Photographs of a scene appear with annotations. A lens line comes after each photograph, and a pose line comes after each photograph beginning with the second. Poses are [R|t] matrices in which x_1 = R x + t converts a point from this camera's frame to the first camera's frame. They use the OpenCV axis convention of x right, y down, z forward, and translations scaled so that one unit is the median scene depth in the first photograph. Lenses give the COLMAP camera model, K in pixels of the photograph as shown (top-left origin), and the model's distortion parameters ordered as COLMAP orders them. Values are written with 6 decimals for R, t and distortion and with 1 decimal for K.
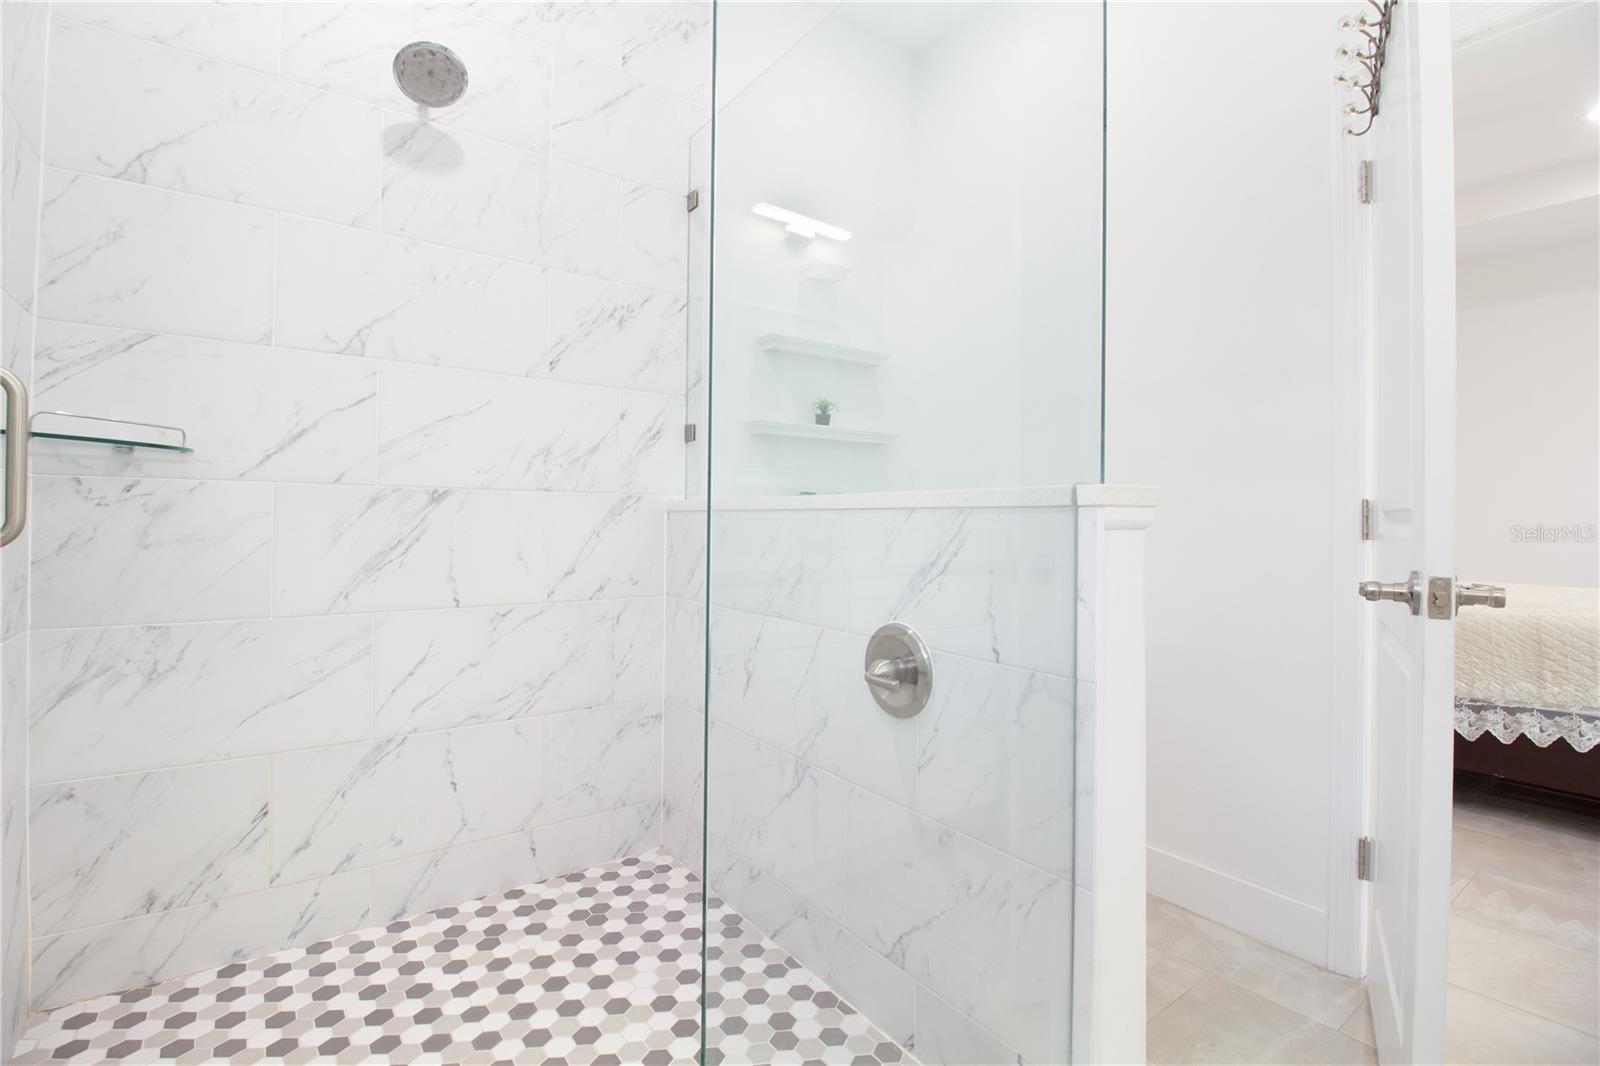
lens RADIAL K [[739.1, 0, 809.9], [0, 739.1, 531.9], [0, 0, 1]] dist [-0.012255, -0.005550]
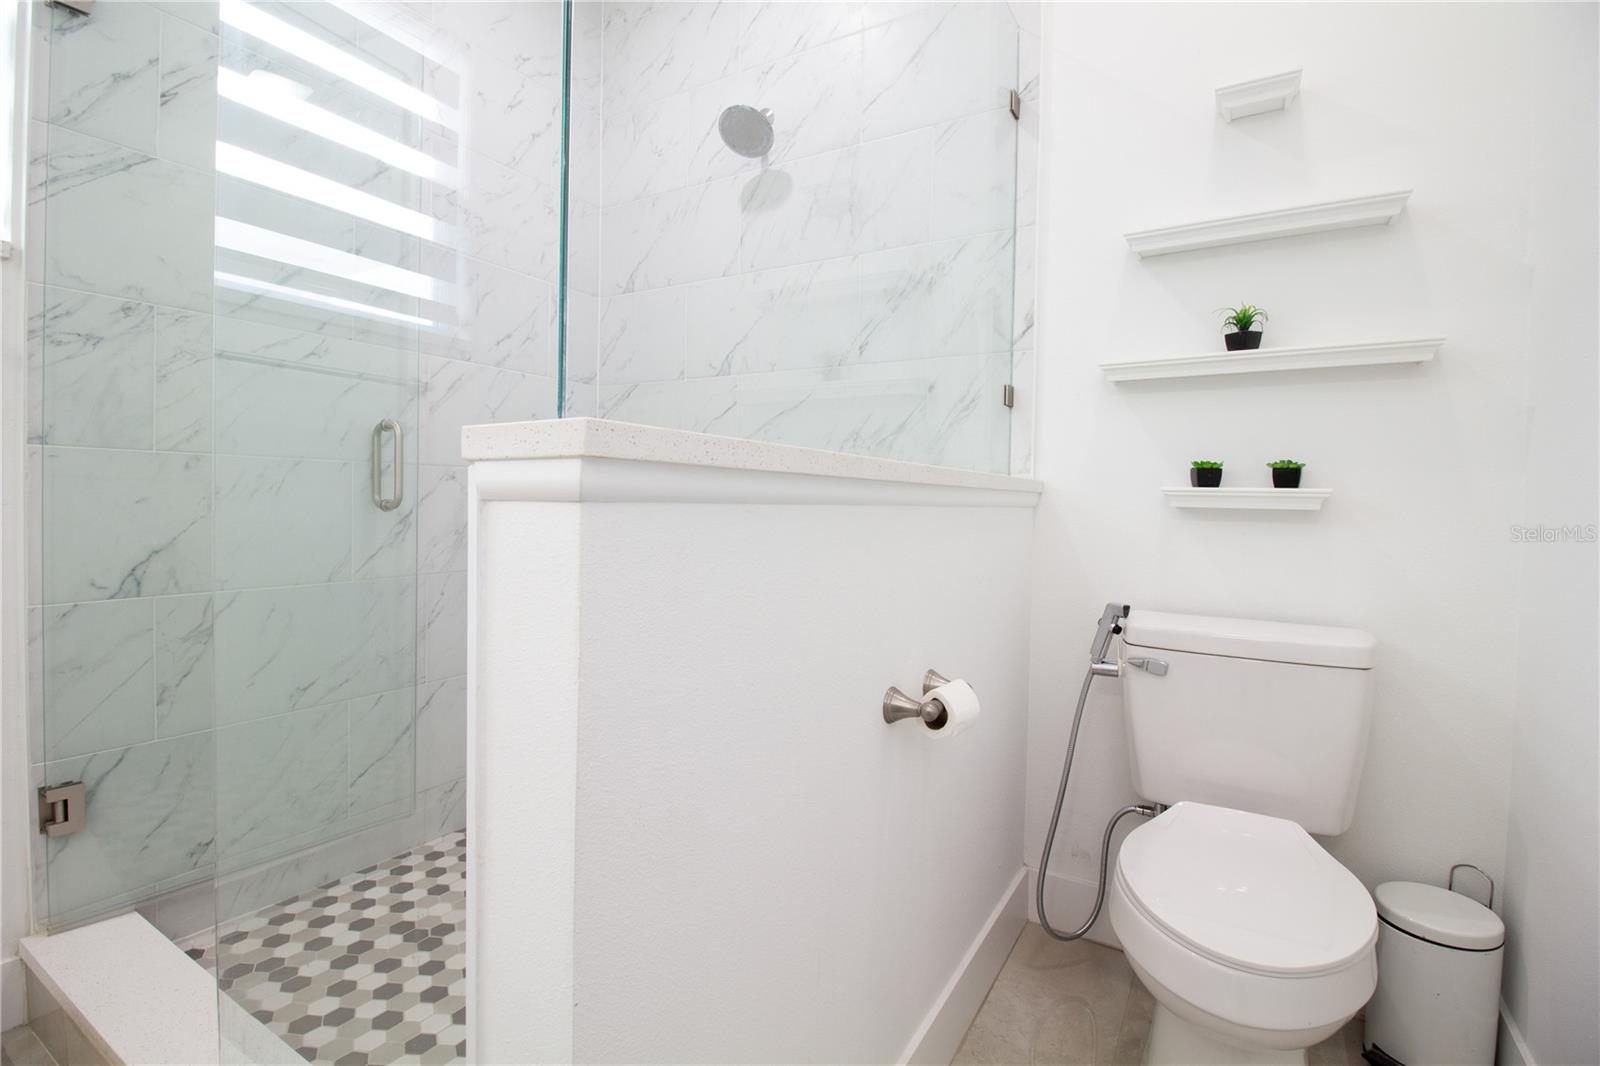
lens RADIAL K [[739.1, 0, 804.2], [0, 739.1, 524.7], [0, 0, 1]] dist [-0.012255, -0.005550]
pose [[0.382338, 0.024228, -0.923705, 0.538625], [-0.027132, 0.999520, 0.014986, 0.000648], [0.923624, 0.019333, 0.382812, 0.524830]]
